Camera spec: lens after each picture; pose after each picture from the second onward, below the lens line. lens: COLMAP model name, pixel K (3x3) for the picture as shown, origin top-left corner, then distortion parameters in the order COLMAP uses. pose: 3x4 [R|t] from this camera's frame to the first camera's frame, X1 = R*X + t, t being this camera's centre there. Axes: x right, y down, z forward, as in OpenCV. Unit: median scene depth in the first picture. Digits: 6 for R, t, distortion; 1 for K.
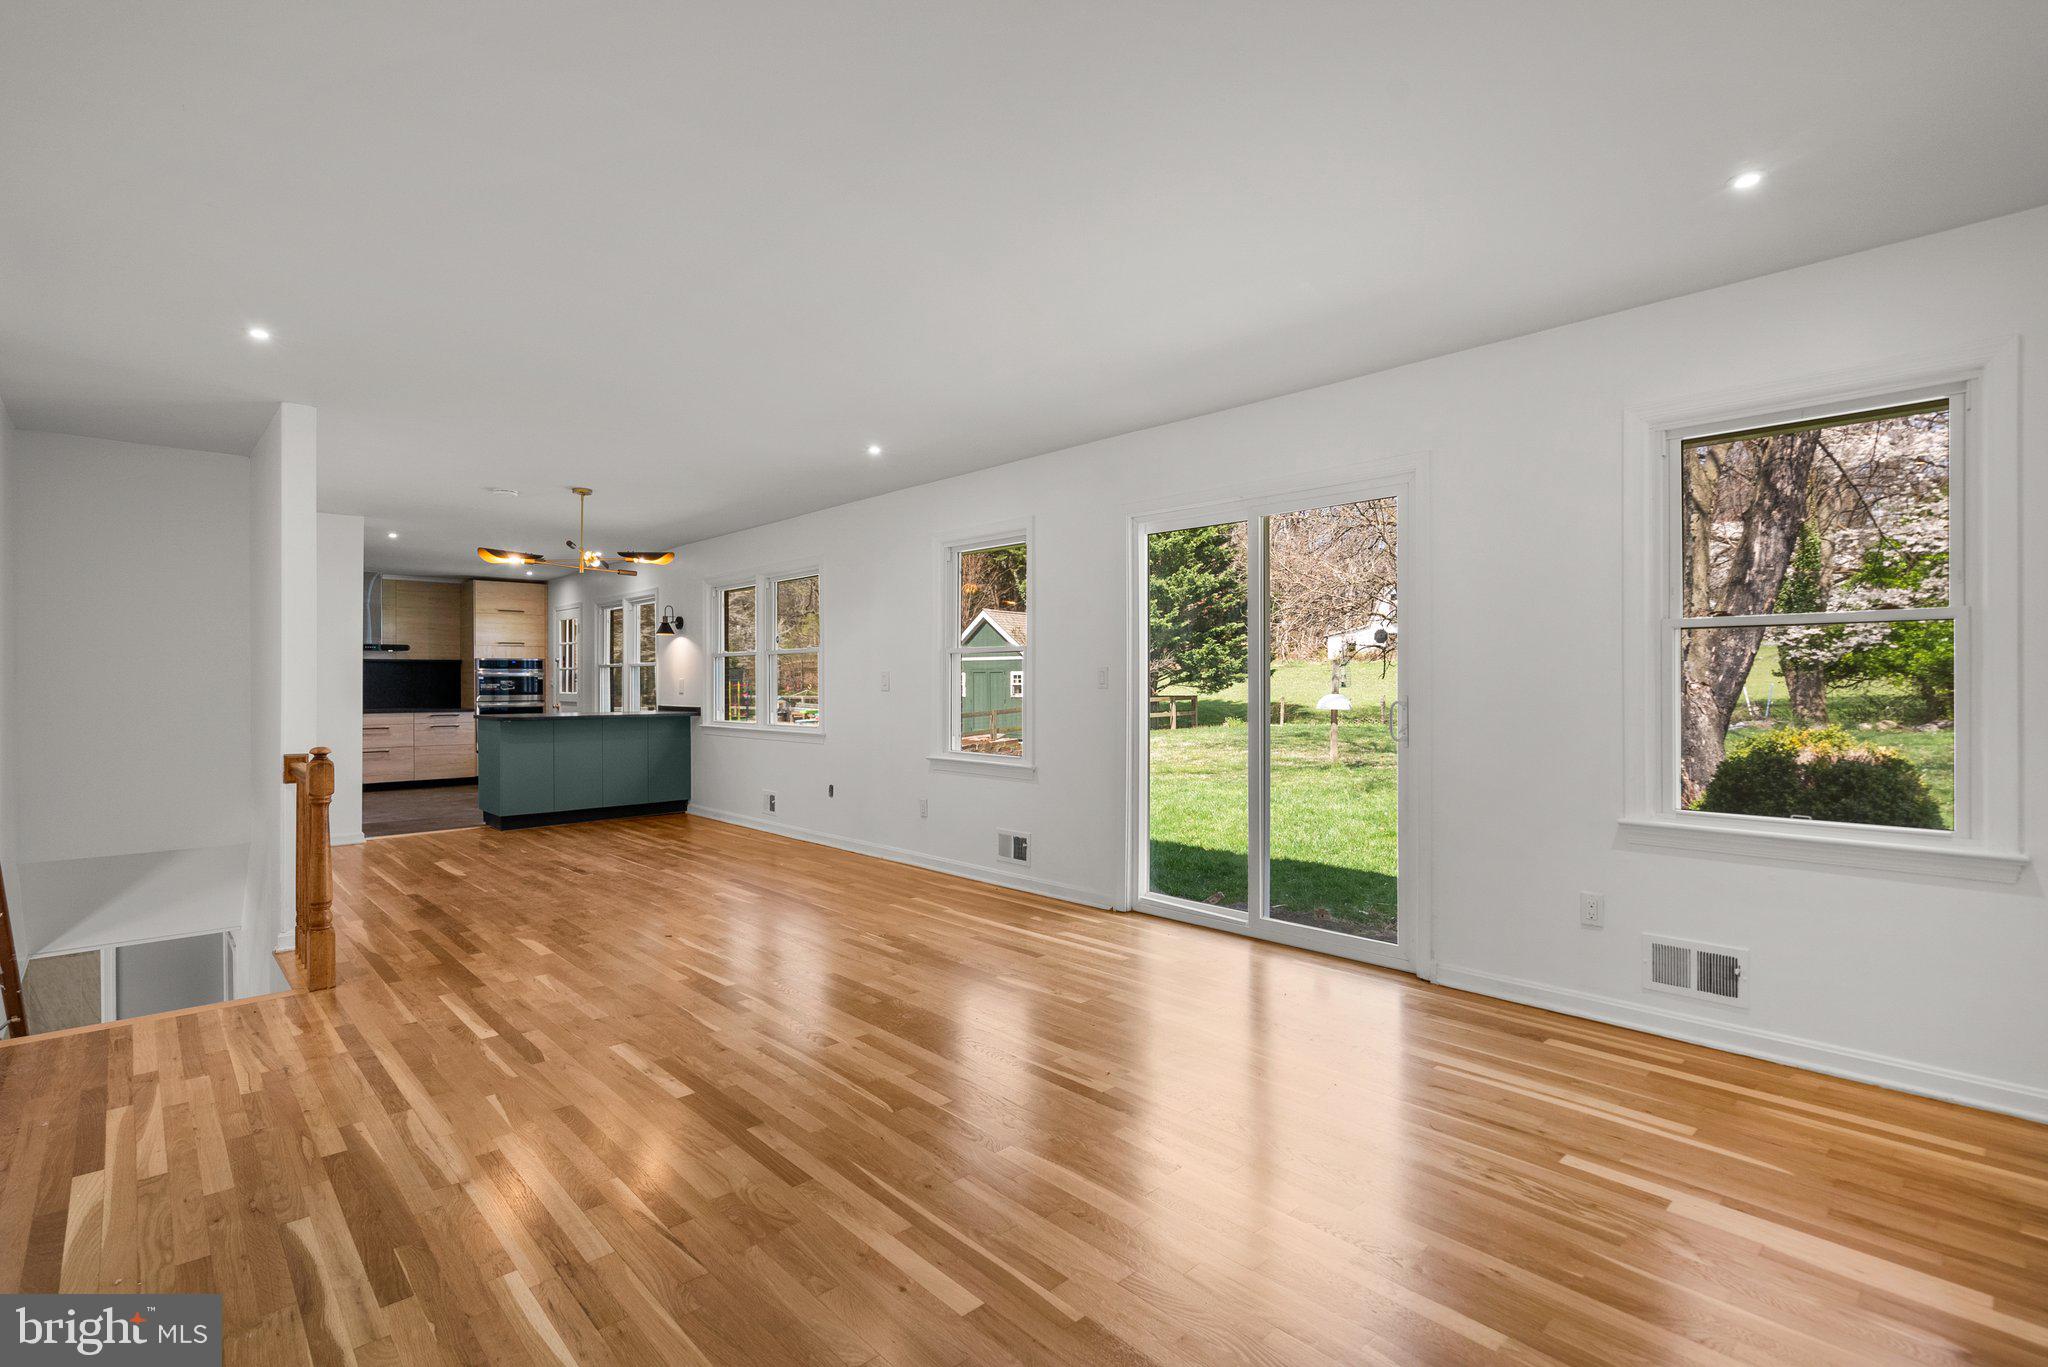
lens RADIAL K [[956.8, 0, 1013.9], [0, 956.8, 683.7], [0, 0, 1]] dist [-0.004370, 0.002742]
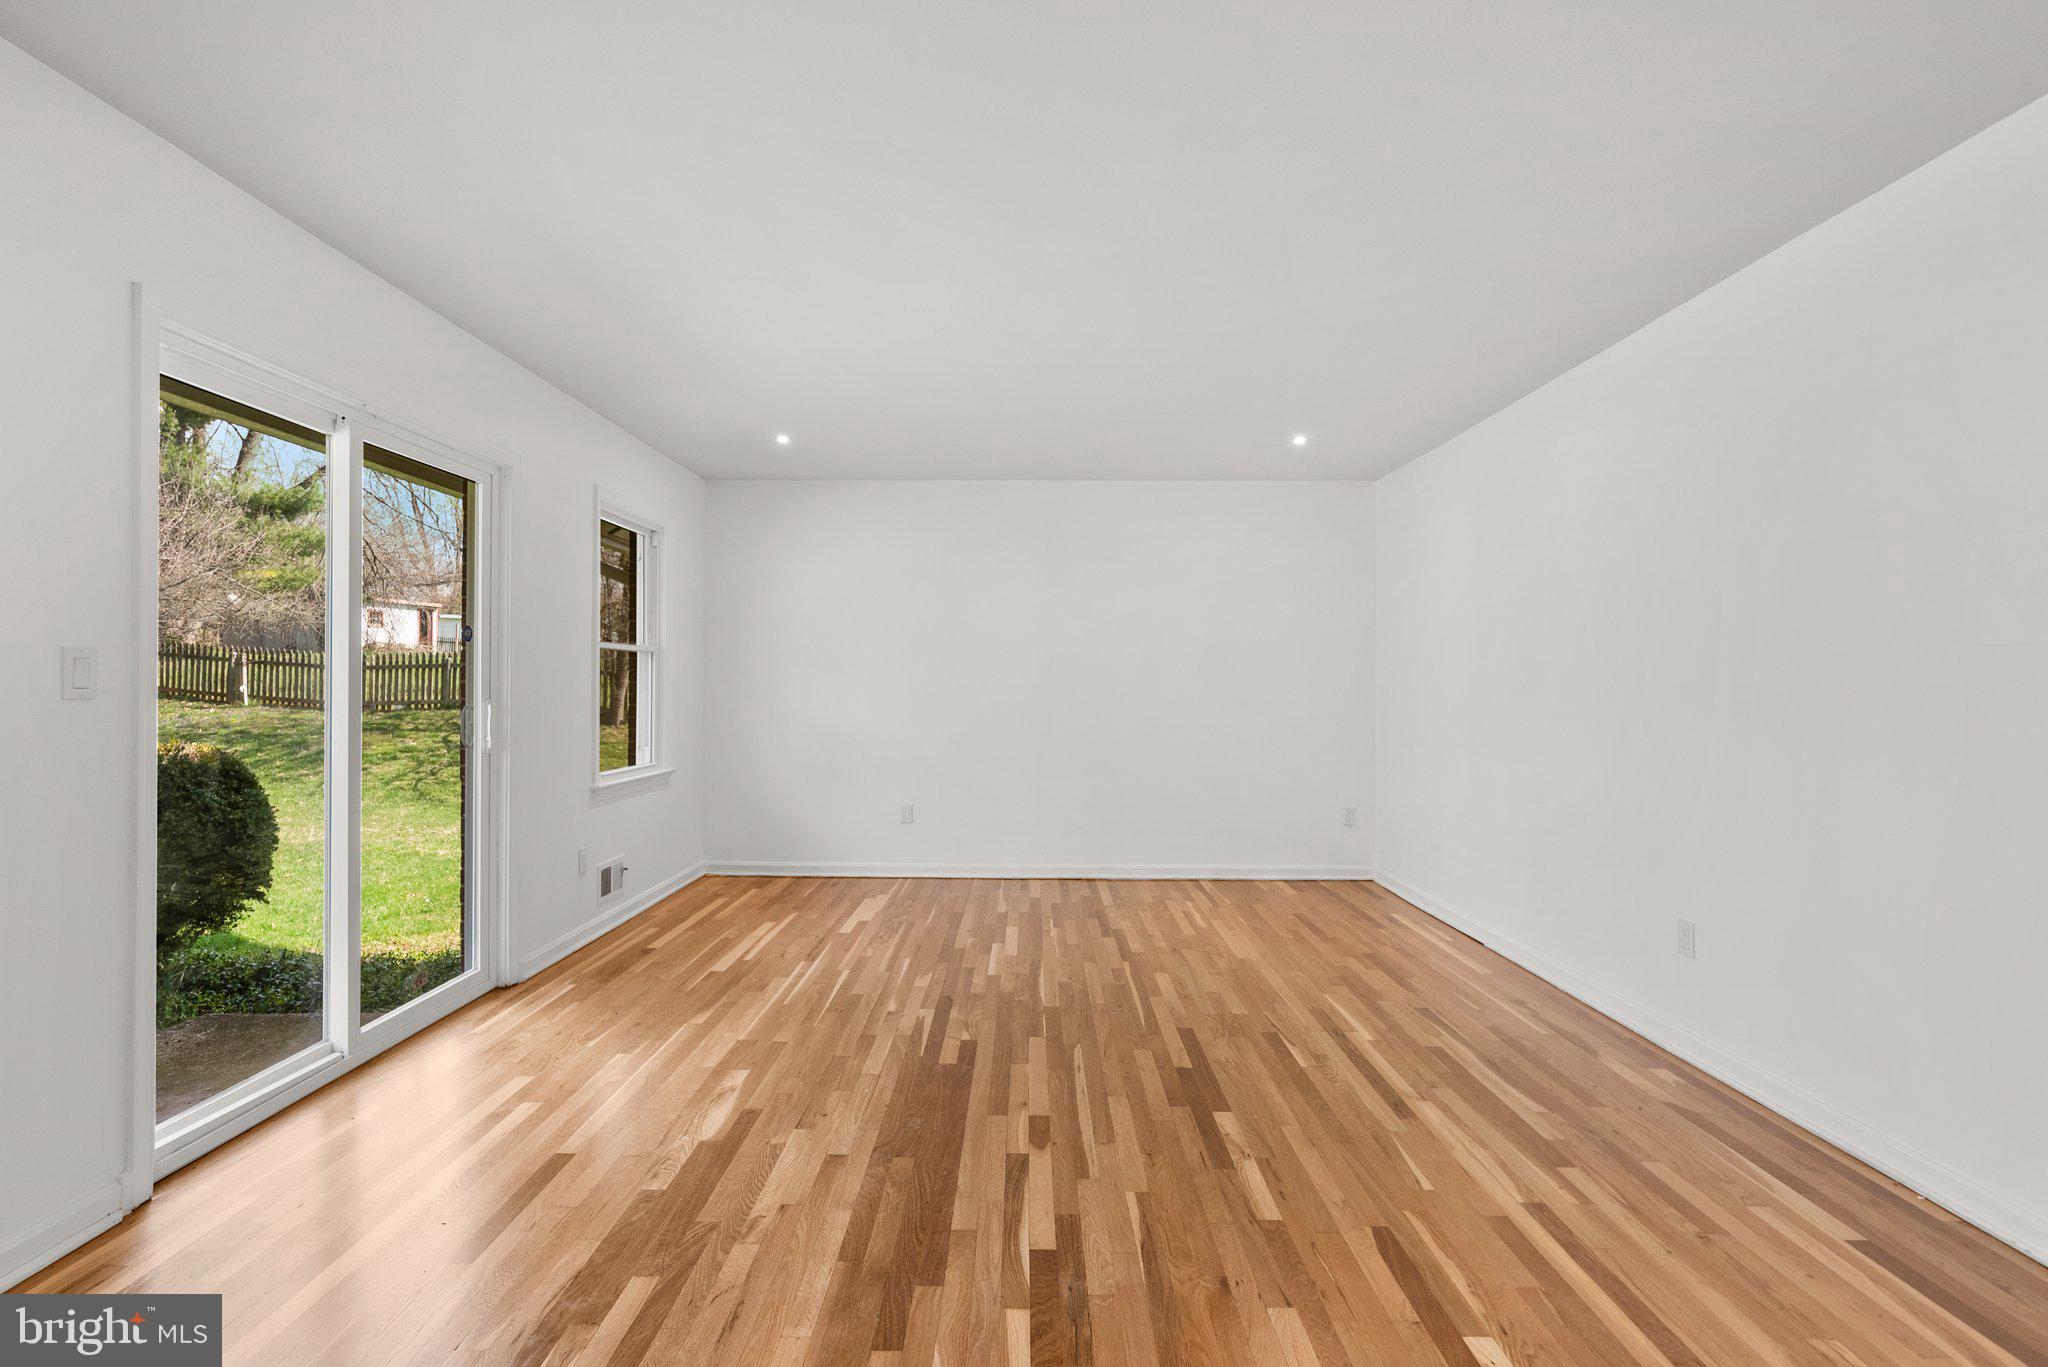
lens RADIAL K [[956.8, 0, 1021.5], [0, 956.8, 684.9], [0, 0, 1]] dist [-0.004370, 0.002742]
pose [[-0.731093, -0.000960, 0.682277, -0.759046], [-0.001643, 0.999999, -0.000353, -0.000802], [-0.682276, -0.001379, -0.731094, 1.640935]]
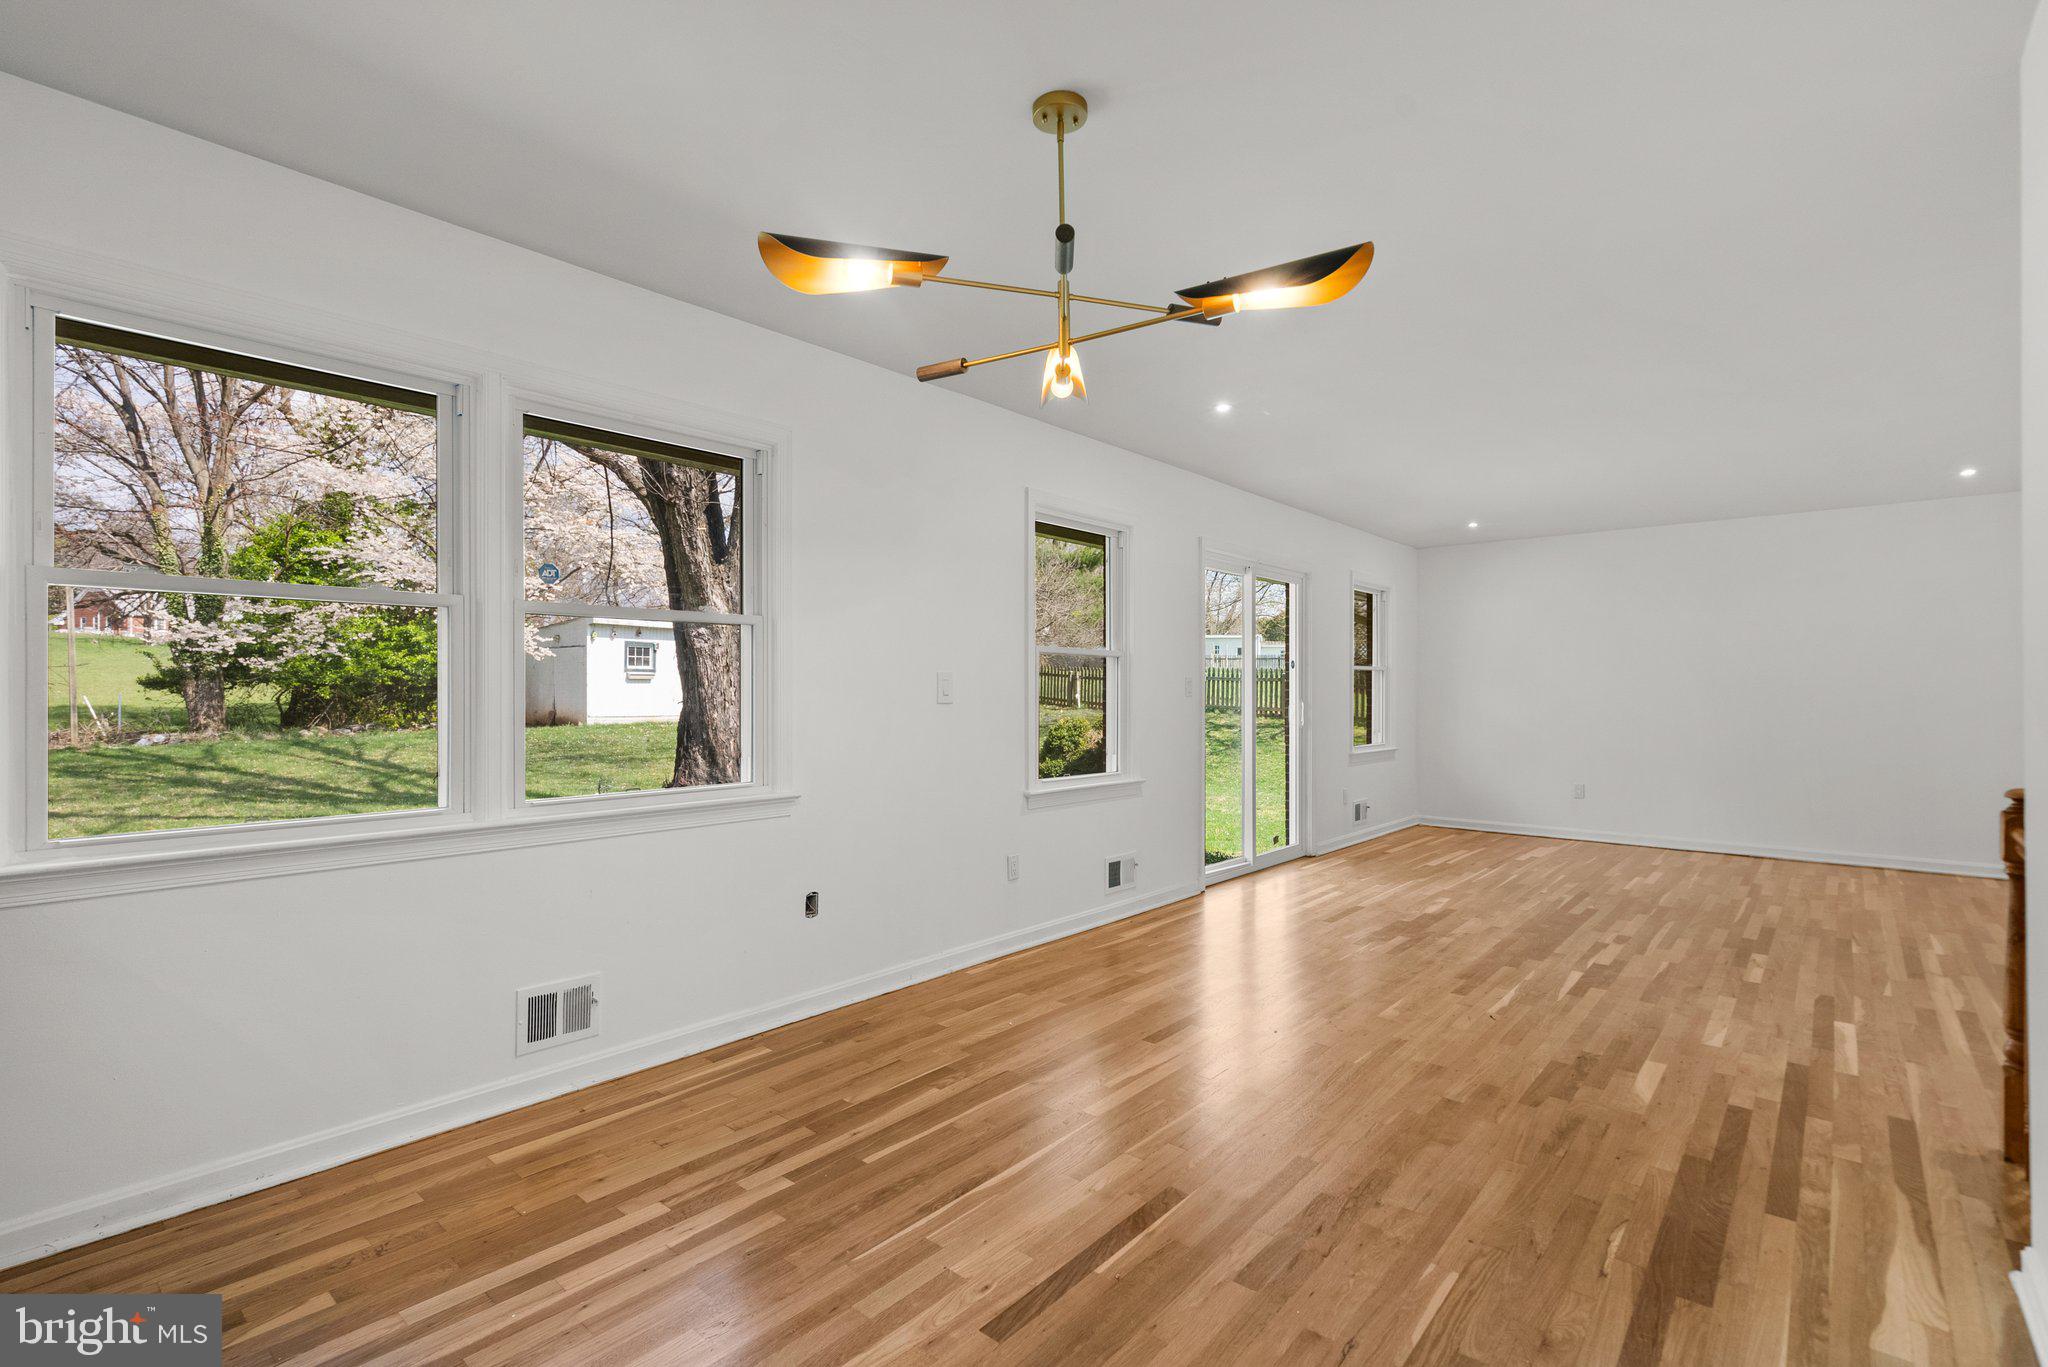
lens RADIAL K [[956.8, 0, 1009.9], [0, 956.8, 690.8], [0, 0, 1]] dist [-0.004370, 0.002742]
pose [[-0.110363, 0.002930, 0.993887, -1.566050], [0.000538, 0.999996, -0.002888, 0.003047], [-0.993891, 0.000216, -0.110364, 2.125569]]
